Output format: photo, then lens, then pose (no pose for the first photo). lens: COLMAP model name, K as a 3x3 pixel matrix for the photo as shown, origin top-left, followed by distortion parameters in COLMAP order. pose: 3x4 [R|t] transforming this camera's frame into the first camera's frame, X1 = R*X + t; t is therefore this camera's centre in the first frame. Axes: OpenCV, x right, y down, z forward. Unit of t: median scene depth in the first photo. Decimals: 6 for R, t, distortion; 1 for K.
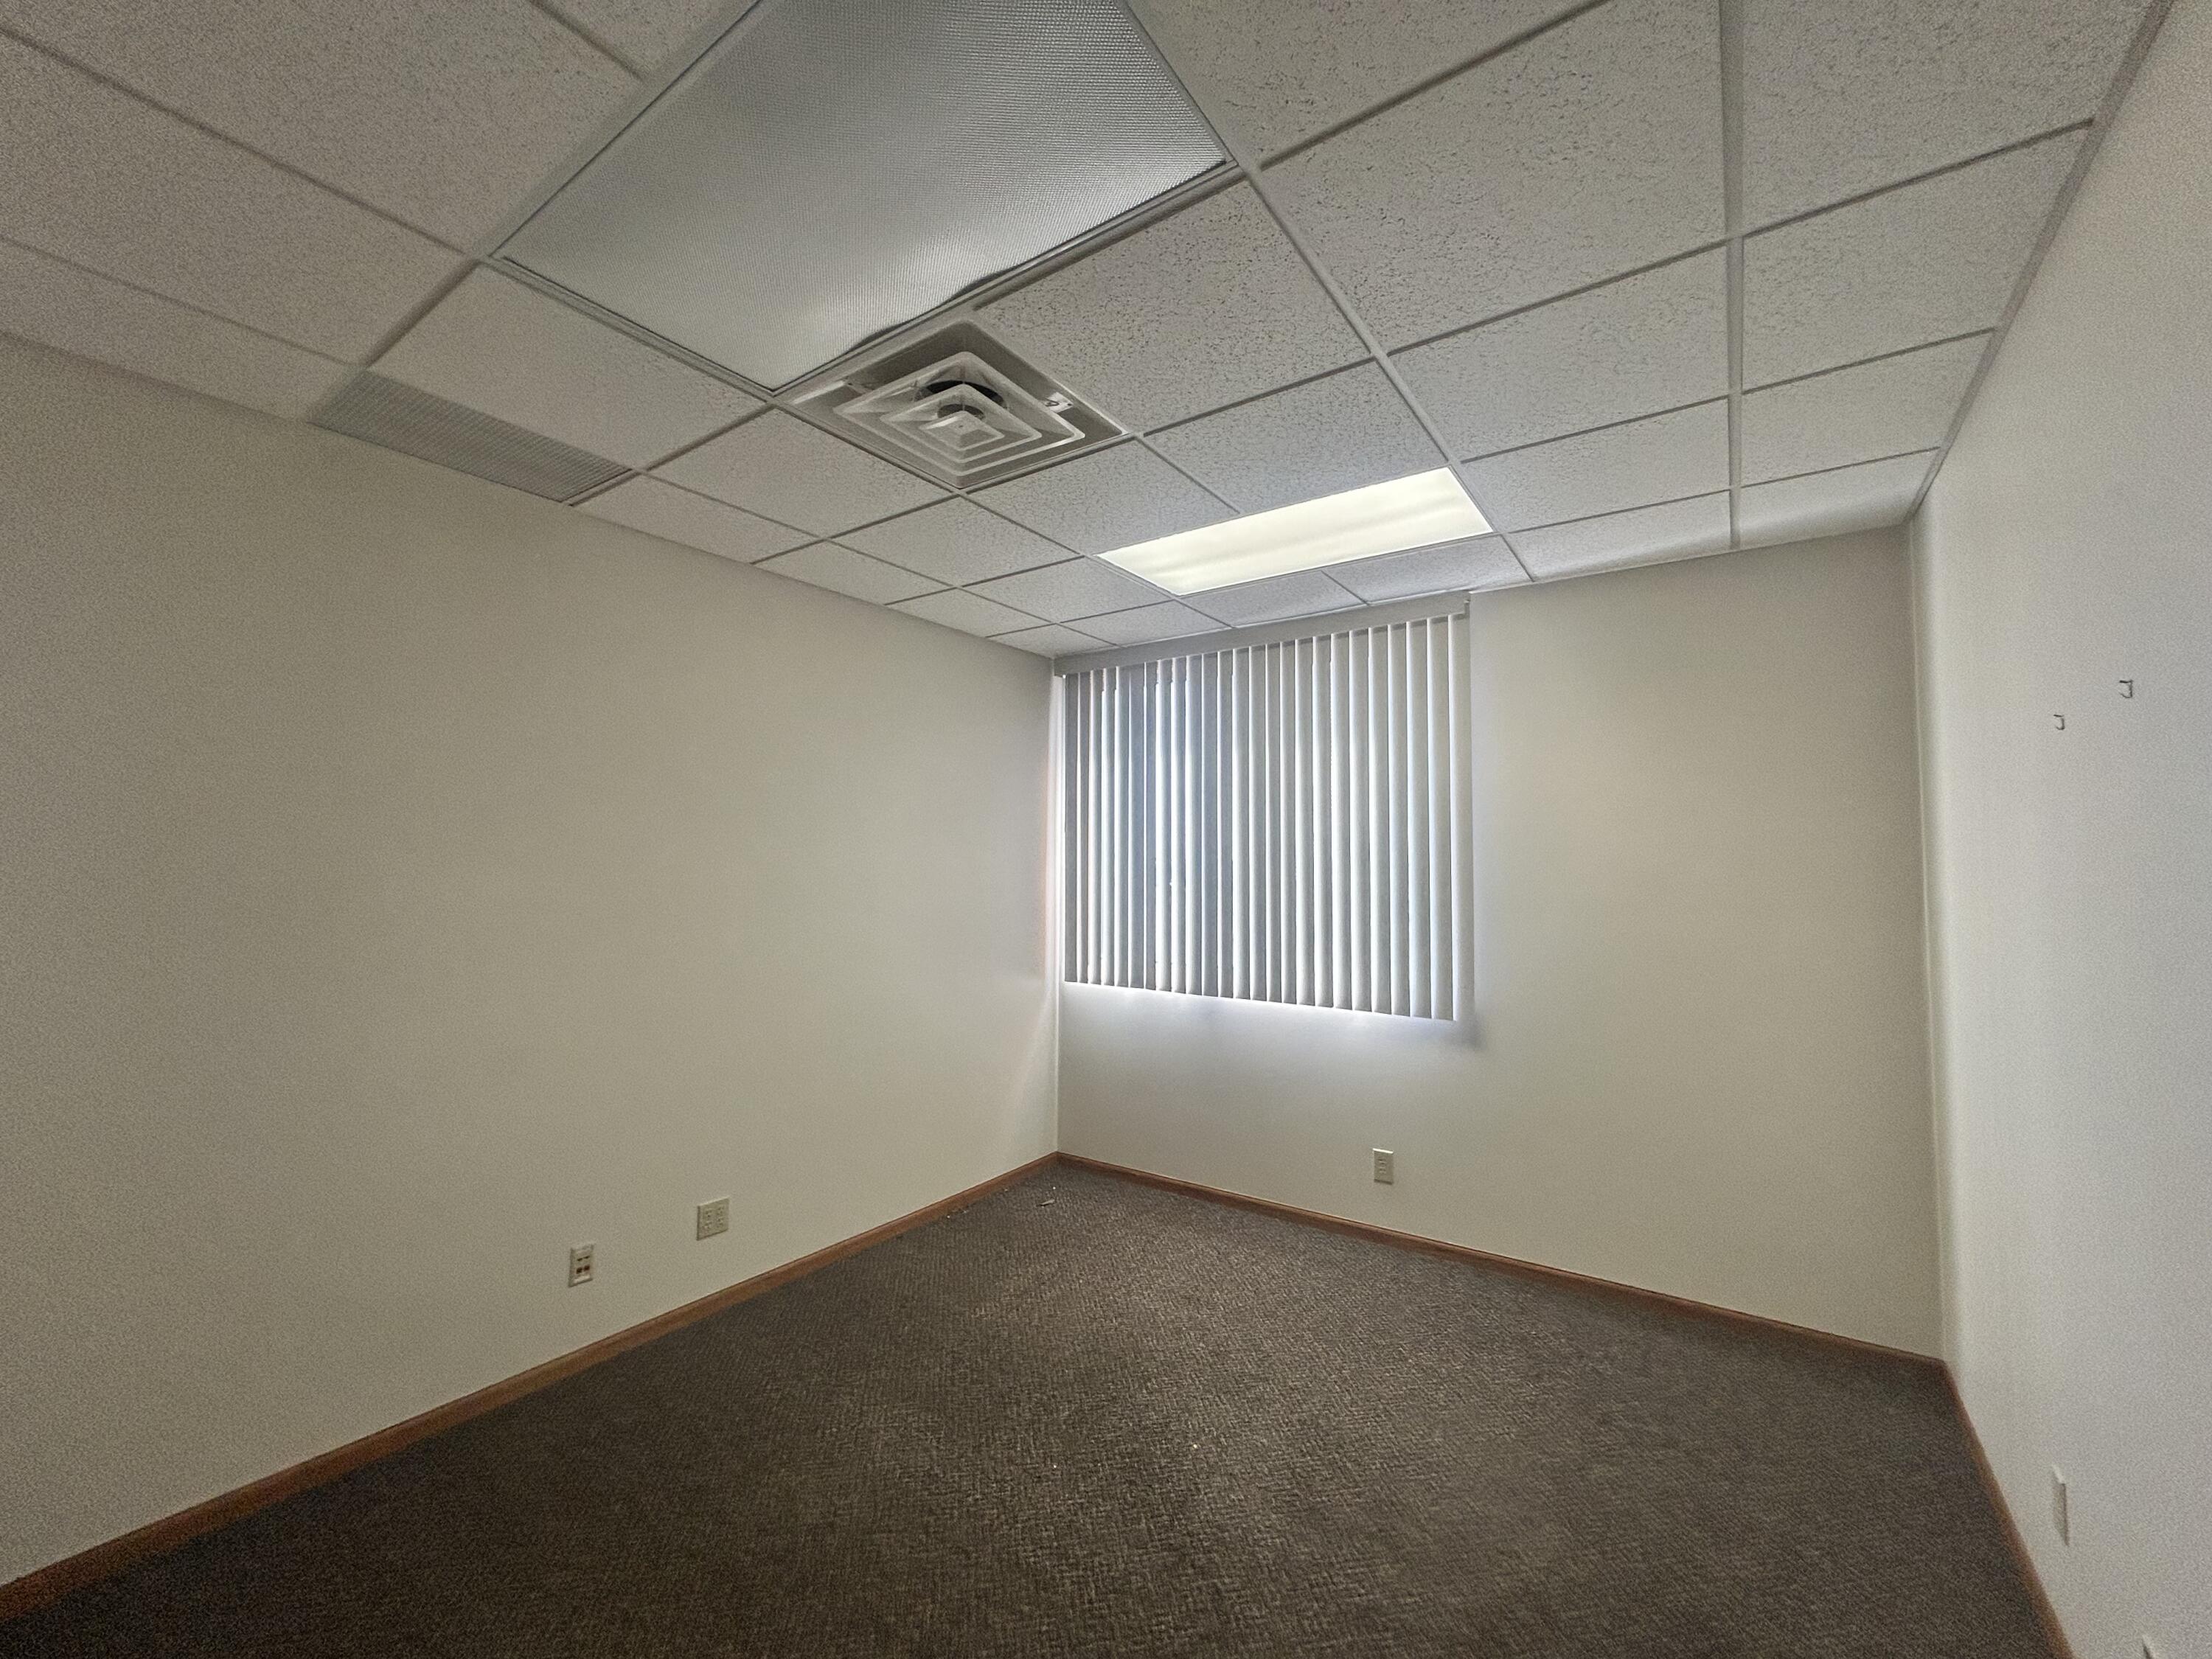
lens RADIAL K [[898.1, 0, 1095.7], [0, 898.1, 831.9], [0, 0, 1]] dist [0.001590, 0.000327]
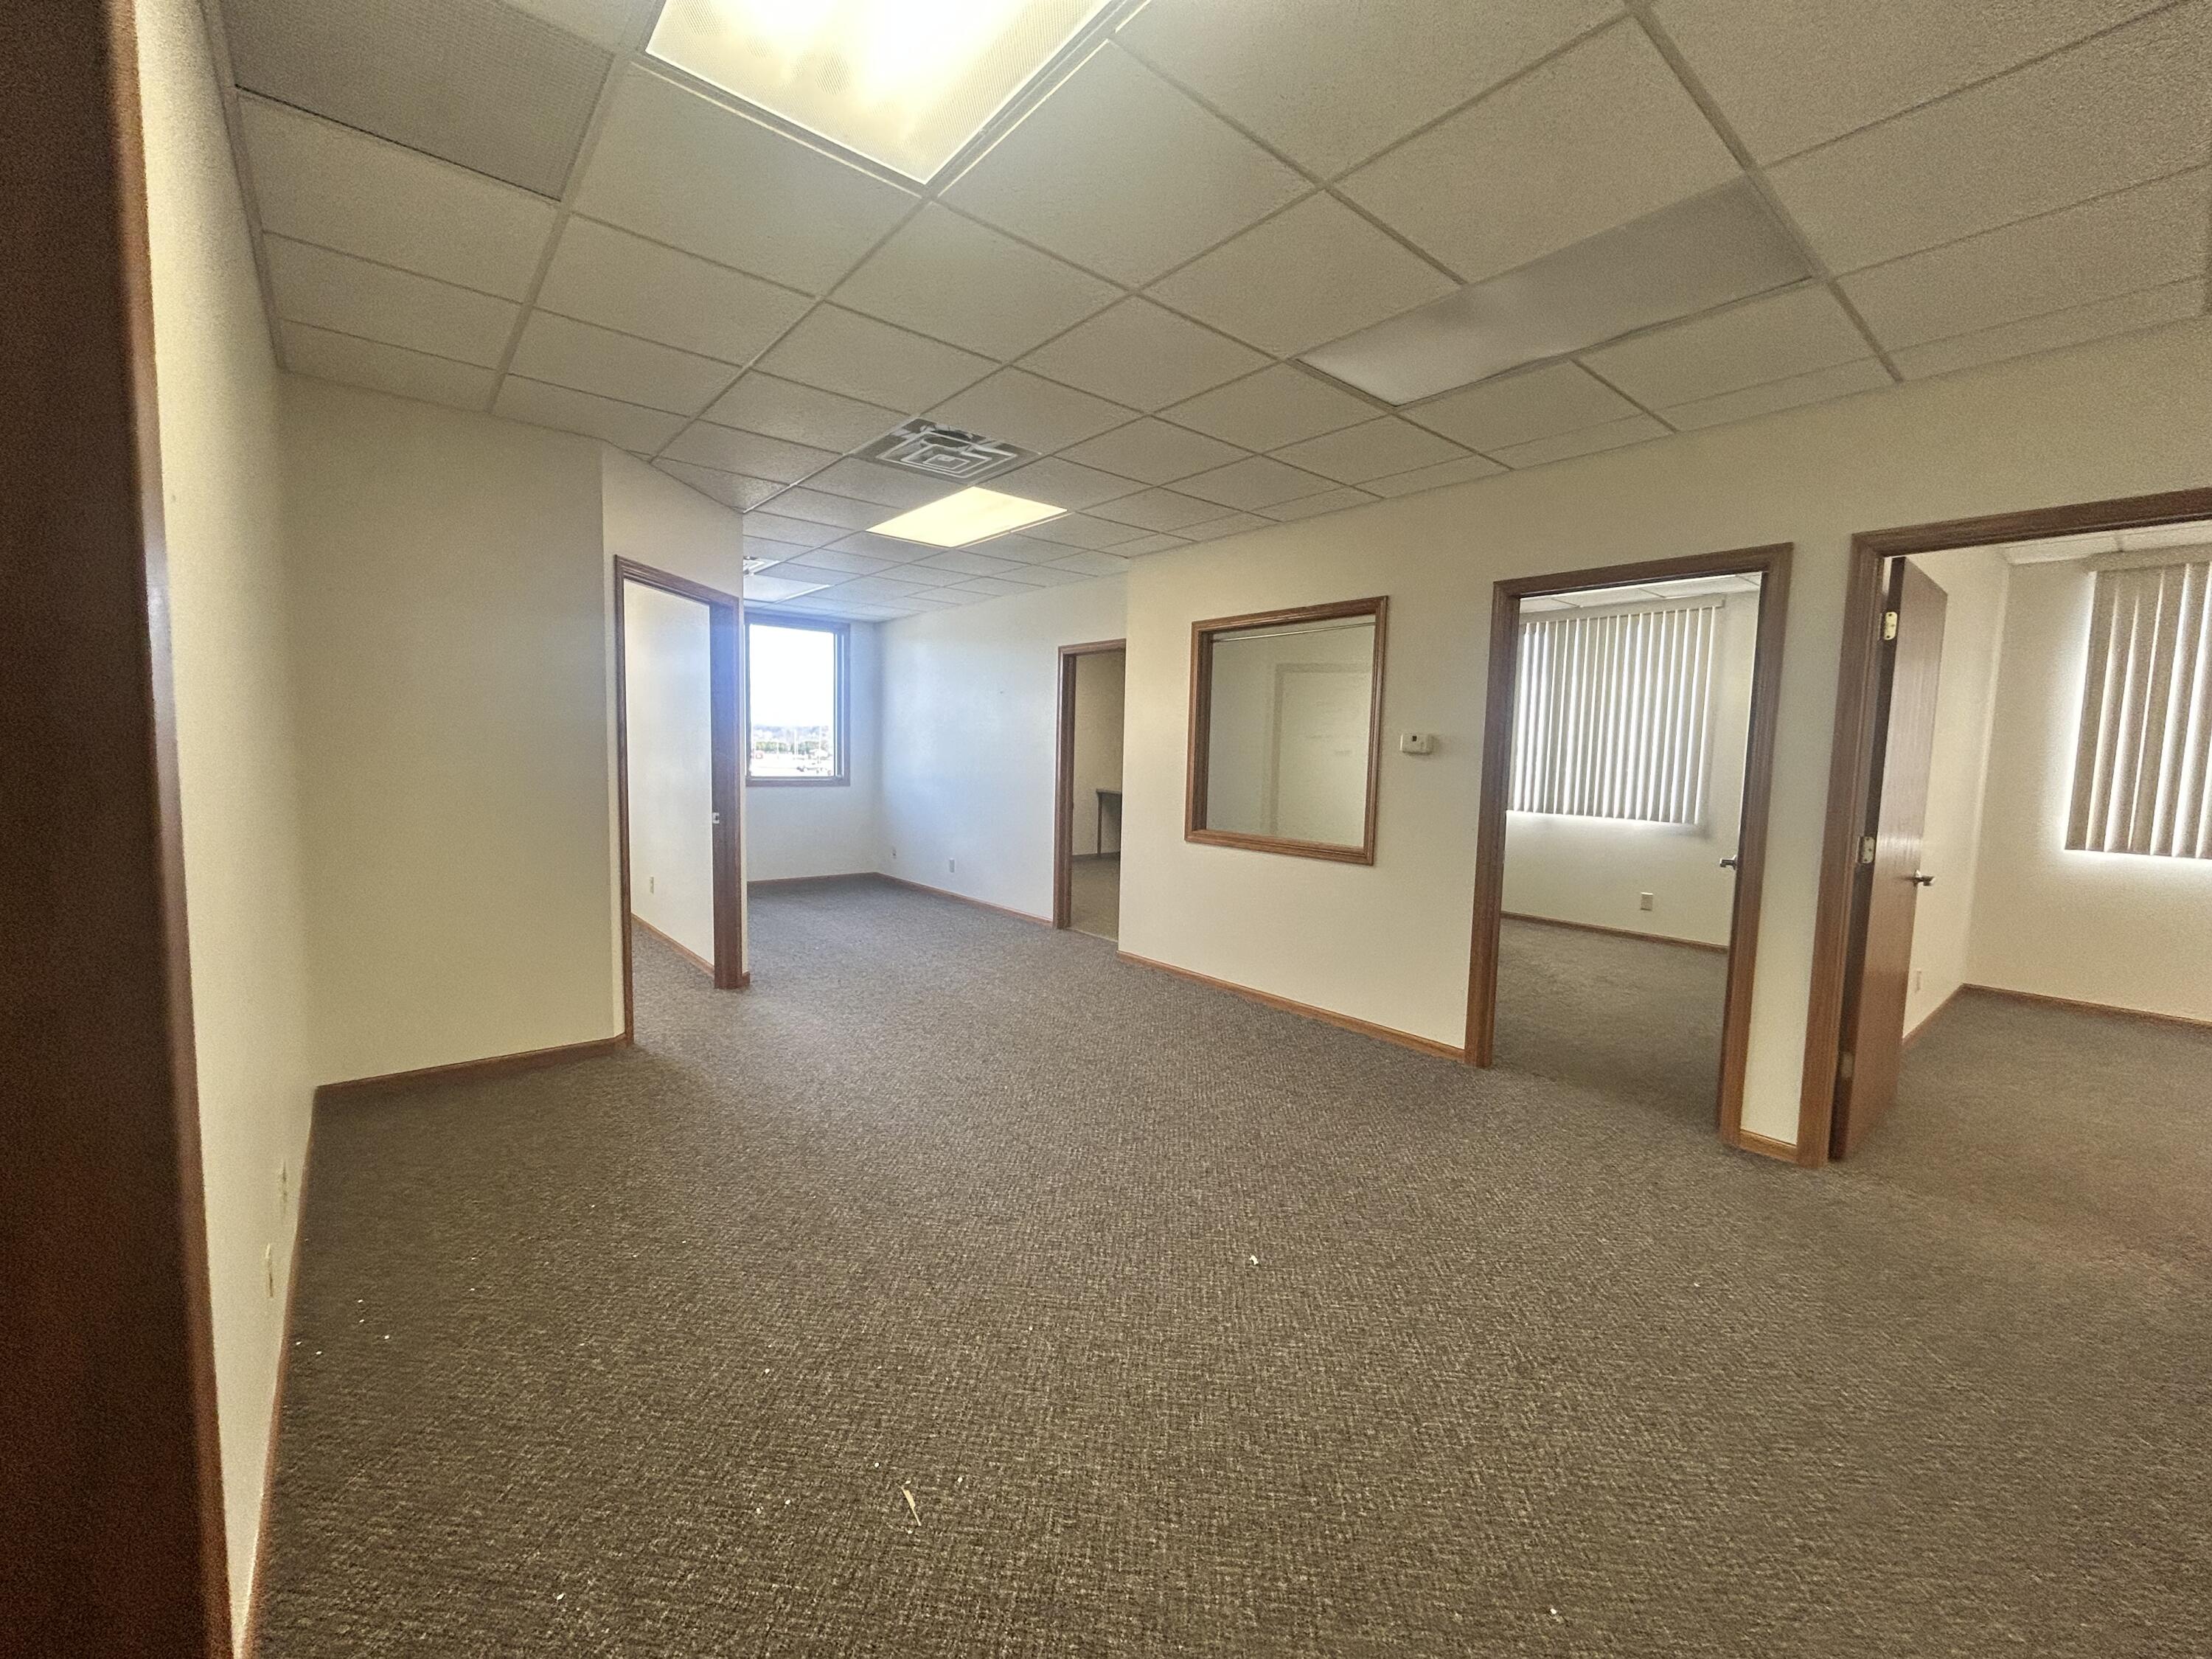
lens RADIAL K [[898.1, 0, 1103.9], [0, 898.1, 834.6], [0, 0, 1]] dist [0.001590, 0.000327]
pose [[0.966989, 0.039724, -0.251702, -0.304331], [-0.004570, 0.990319, 0.138738, -0.025417], [0.254777, -0.133008, 0.957809, -1.051922]]
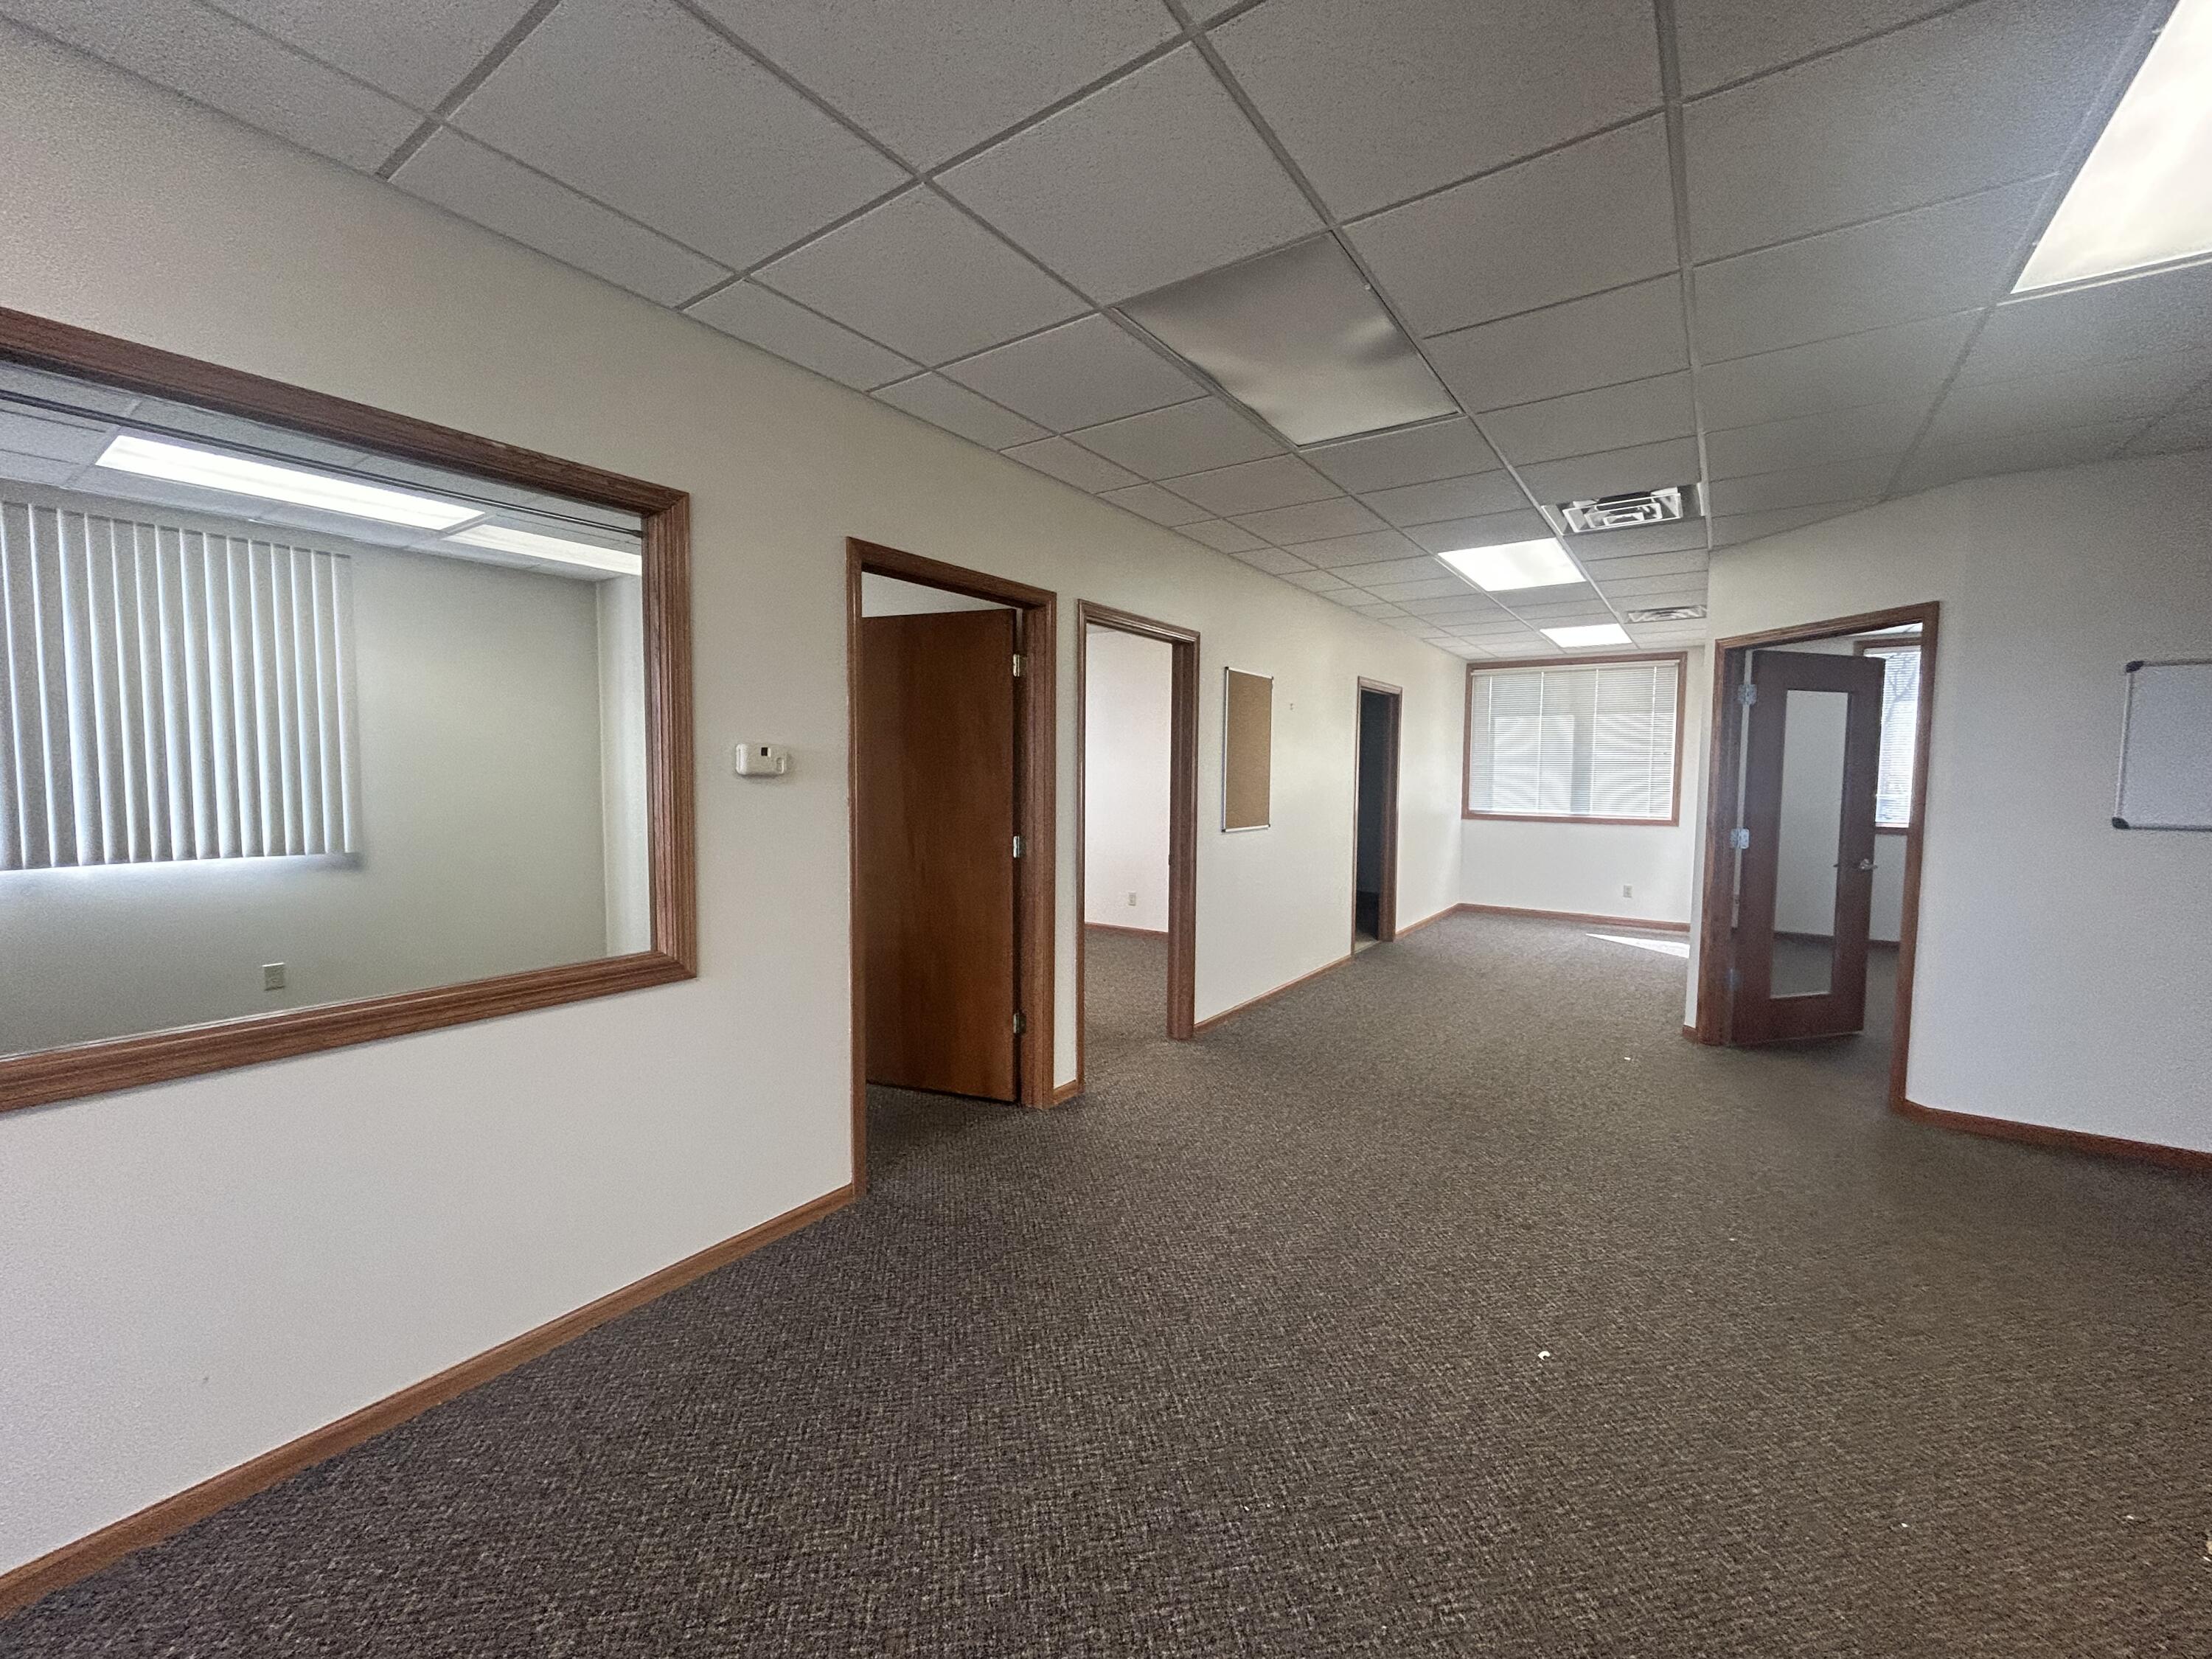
lens RADIAL K [[898.1, 0, 1104.9], [0, 898.1, 815.4], [0, 0, 1]] dist [0.001590, 0.000327]
pose [[-0.006843, -0.065931, 0.997801, -0.902510], [-0.055574, 0.996307, 0.065452, -0.002295], [-0.998431, -0.055004, -0.010482, -0.139388]]
